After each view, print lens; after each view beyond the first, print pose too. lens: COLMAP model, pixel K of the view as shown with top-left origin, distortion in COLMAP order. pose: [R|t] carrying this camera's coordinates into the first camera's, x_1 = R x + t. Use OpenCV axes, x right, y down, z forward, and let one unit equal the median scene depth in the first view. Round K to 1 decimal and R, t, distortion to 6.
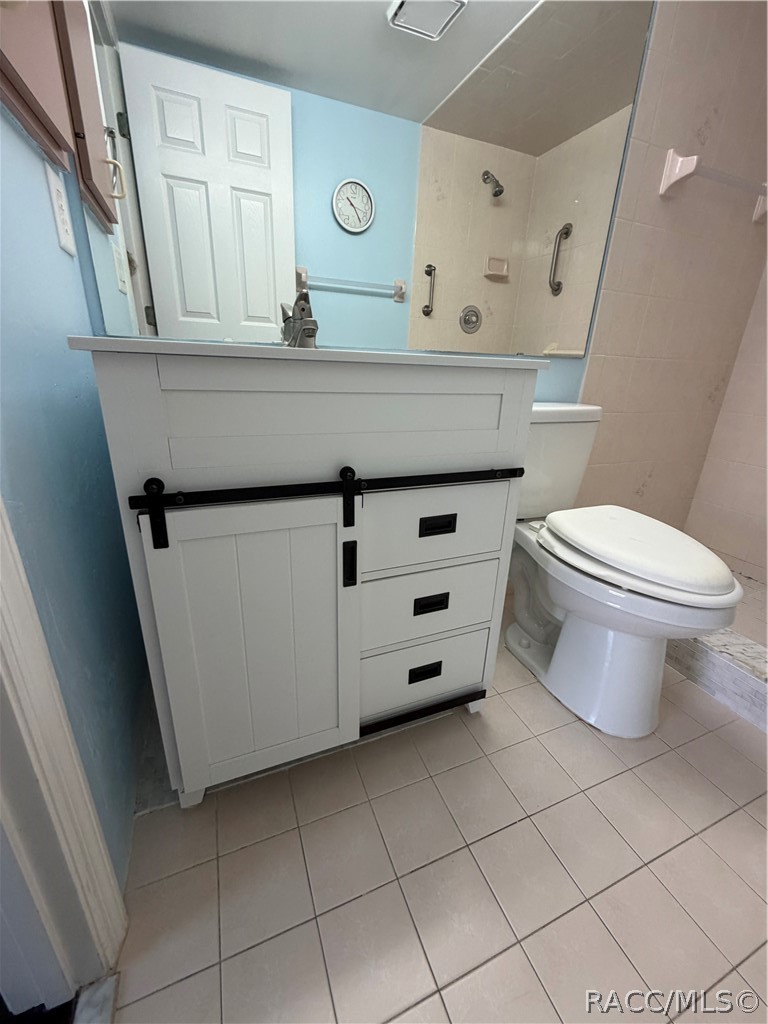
lens RADIAL K [[408.8, 0, 380.9], [0, 408.8, 510.4], [0, 0, 1]] dist [0.001055, -0.000288]
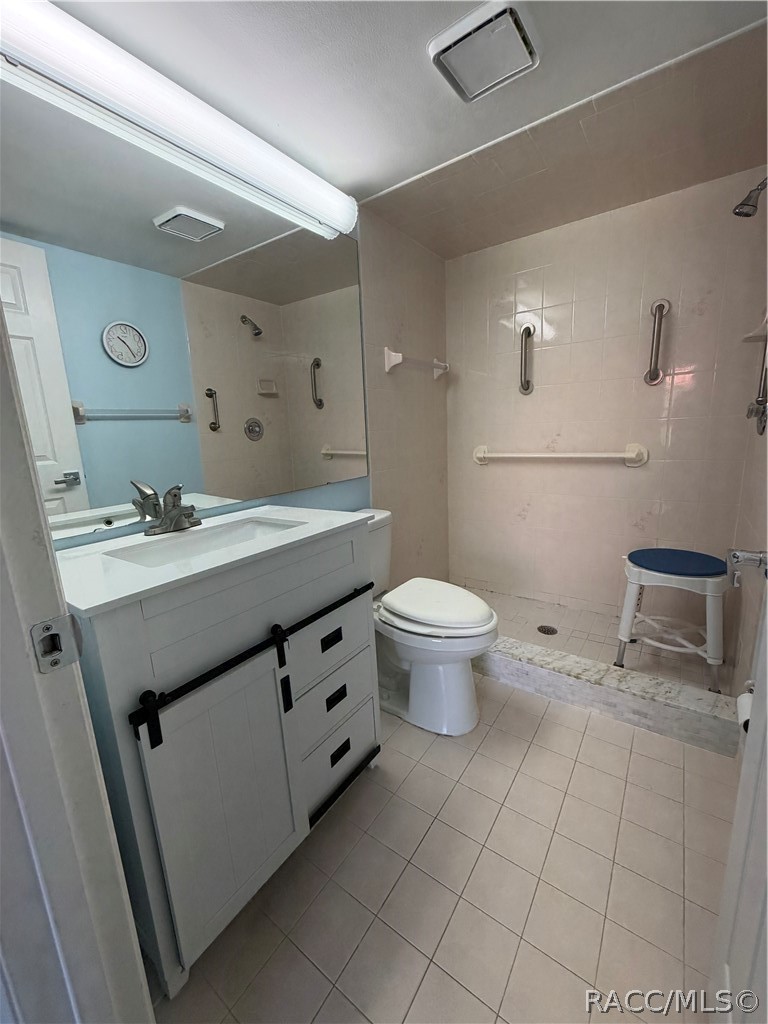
lens RADIAL K [[408.8, 0, 384.1], [0, 408.8, 514.0], [0, 0, 1]] dist [0.001055, -0.000288]
pose [[0.840815, -0.180883, 0.510207, -0.220734], [0.251790, 0.965039, -0.072813, -0.147651], [-0.479199, 0.189687, 0.856964, -0.229524]]
